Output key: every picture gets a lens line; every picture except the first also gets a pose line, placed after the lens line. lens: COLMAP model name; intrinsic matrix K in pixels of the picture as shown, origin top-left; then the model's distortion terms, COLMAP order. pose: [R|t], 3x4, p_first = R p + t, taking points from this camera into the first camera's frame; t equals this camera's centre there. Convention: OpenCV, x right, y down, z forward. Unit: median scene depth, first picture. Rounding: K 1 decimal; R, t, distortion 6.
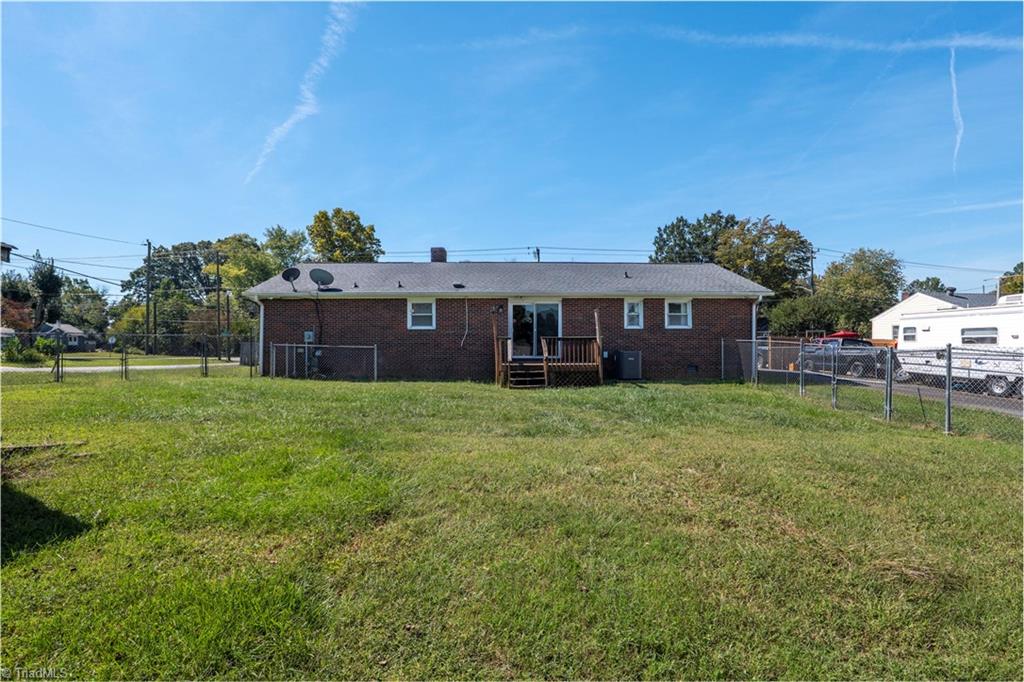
lens RADIAL K [[497.6, 0, 512.0], [0, 497.6, 341.0], [0, 0, 1]] dist [-0.042069, 0.000091]
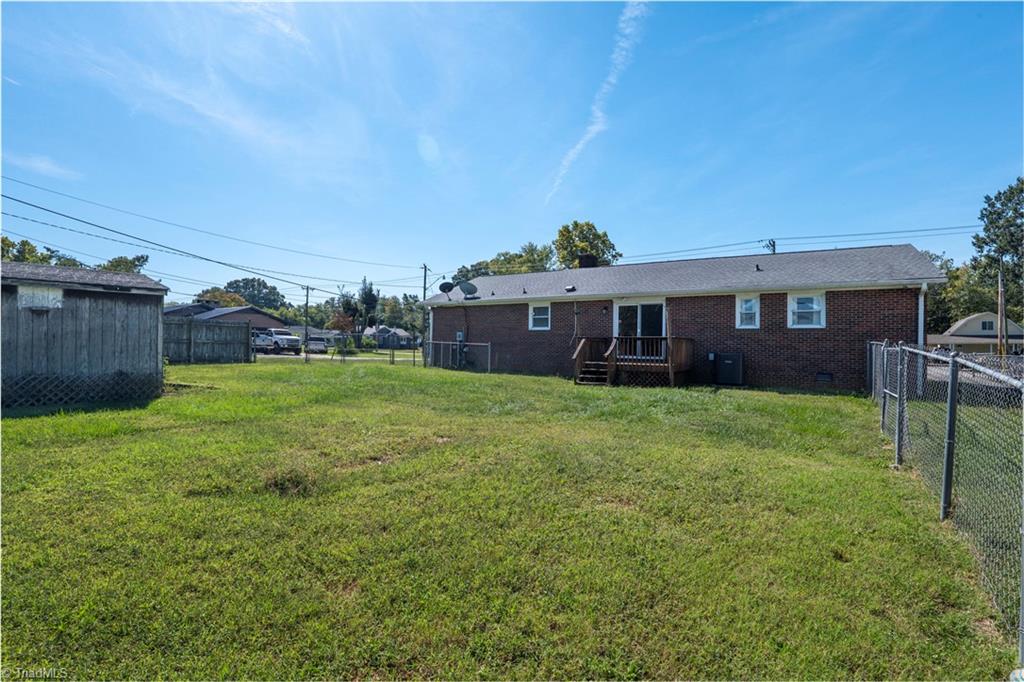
lens RADIAL K [[497.6, 0, 512.0], [0, 497.6, 341.0], [0, 0, 1]] dist [-0.042069, 0.000091]
pose [[0.830188, 0.007212, -0.557437, 0.202356], [-0.011426, 0.999926, -0.004081, 0.003483], [0.557366, 0.009757, 0.830210, 0.013519]]
